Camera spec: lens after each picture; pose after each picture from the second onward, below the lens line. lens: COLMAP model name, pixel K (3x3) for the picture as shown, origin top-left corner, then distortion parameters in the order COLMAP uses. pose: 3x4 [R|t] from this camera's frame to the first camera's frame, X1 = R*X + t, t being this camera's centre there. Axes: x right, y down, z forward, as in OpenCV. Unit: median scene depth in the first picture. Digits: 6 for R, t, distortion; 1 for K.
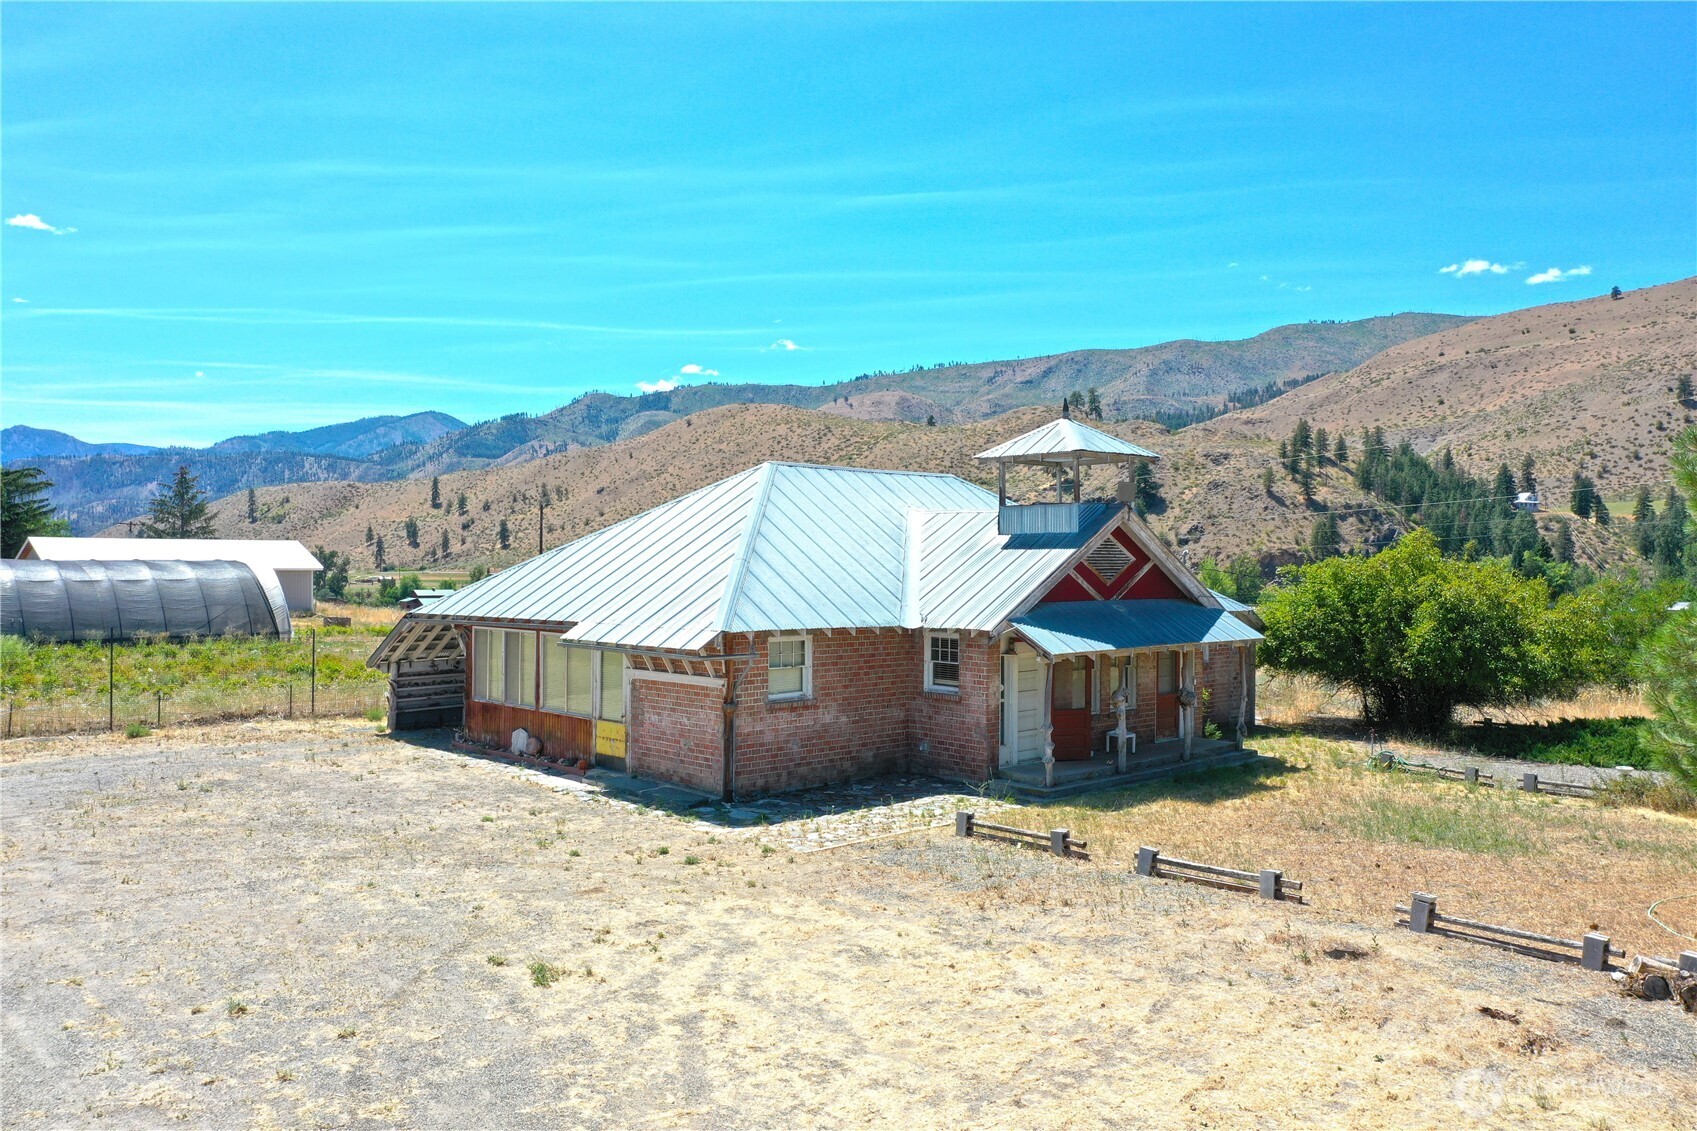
lens RADIAL K [[1327.0, 0, 848.5], [0, 1327.0, 565.5], [0, 0, 1]] dist [-0.009736, 0.003704]
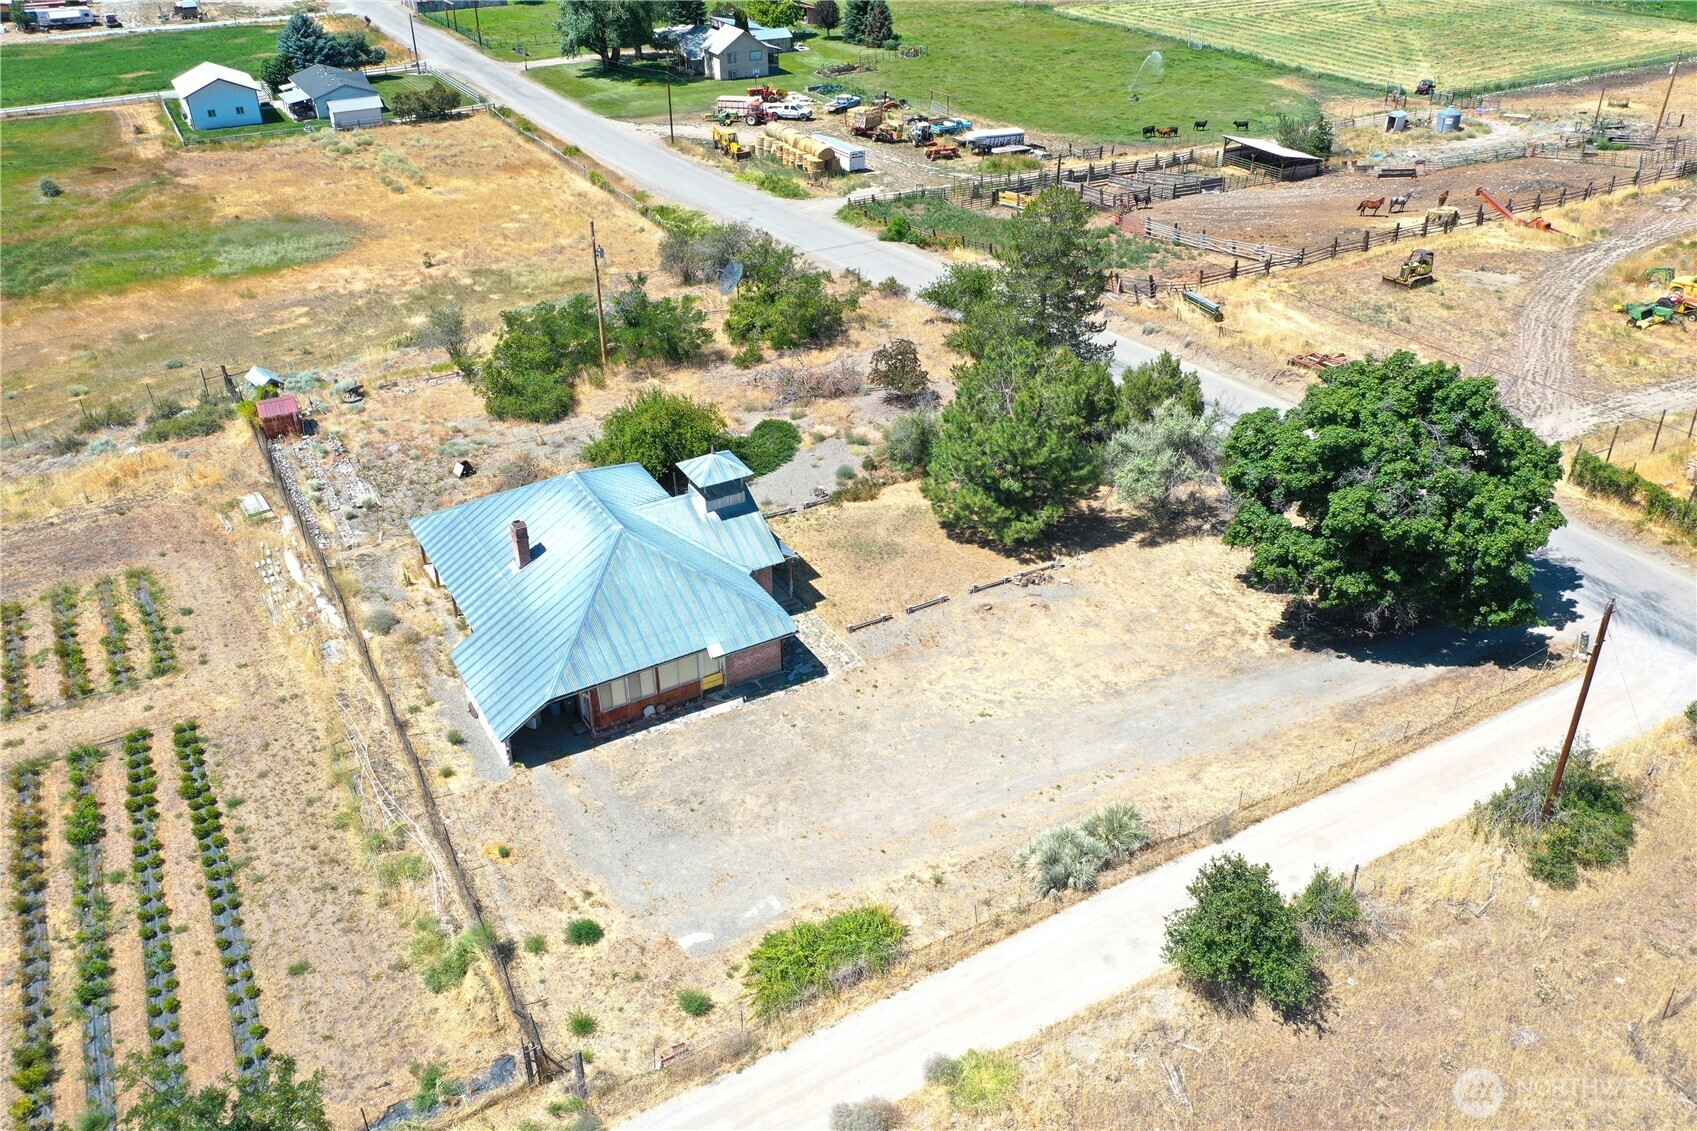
lens RADIAL K [[1327.0, 0, 848.5], [0, 1327.0, 565.5], [0, 0, 1]] dist [-0.009736, 0.003704]
pose [[0.236666, -0.513377, 0.824884, -1.763592], [0.007134, 0.849899, 0.526898, -1.149220], [-0.971565, -0.118814, 0.204805, 0.297207]]
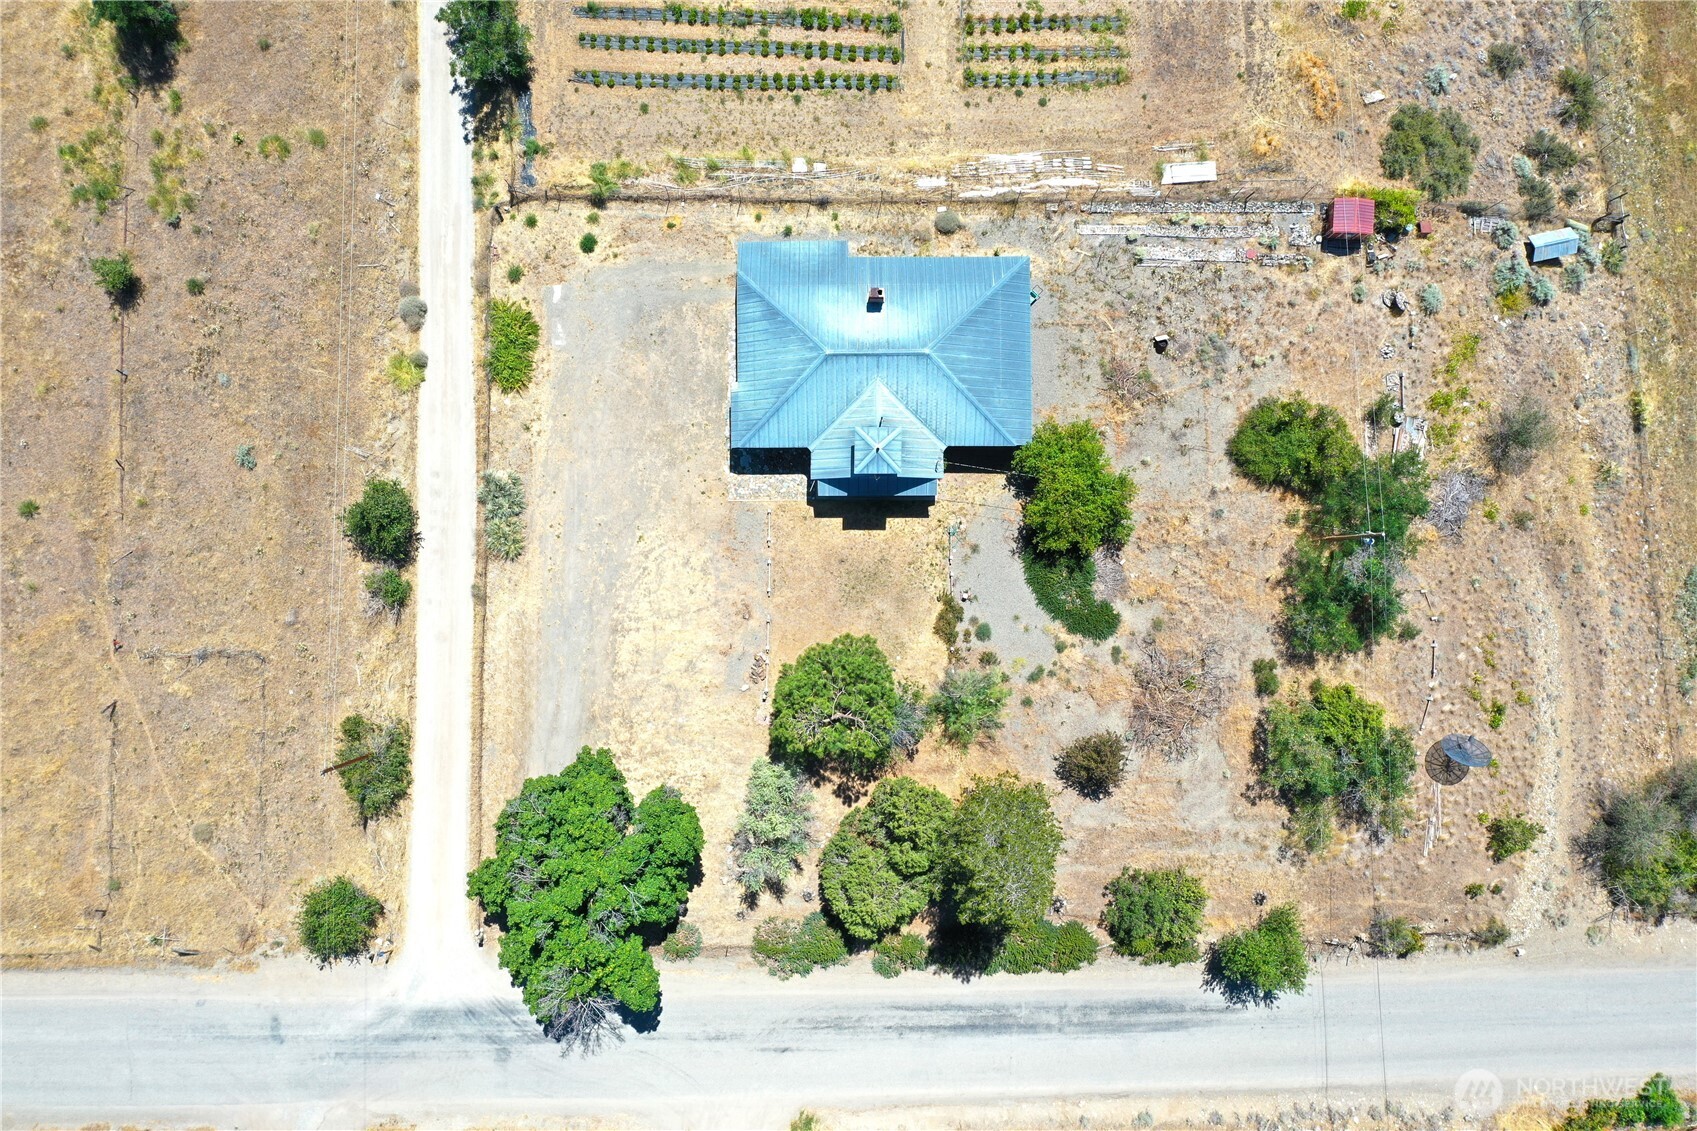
lens RADIAL K [[1327.0, 0, 848.5], [0, 1327.0, 565.5], [0, 0, 1]] dist [-0.009736, 0.003704]
pose [[0.721307, 0.692219, -0.023446, 0.367094], [0.017553, 0.015570, 0.999725, -3.021011], [0.692393, -0.721520, -0.000919, 0.790273]]
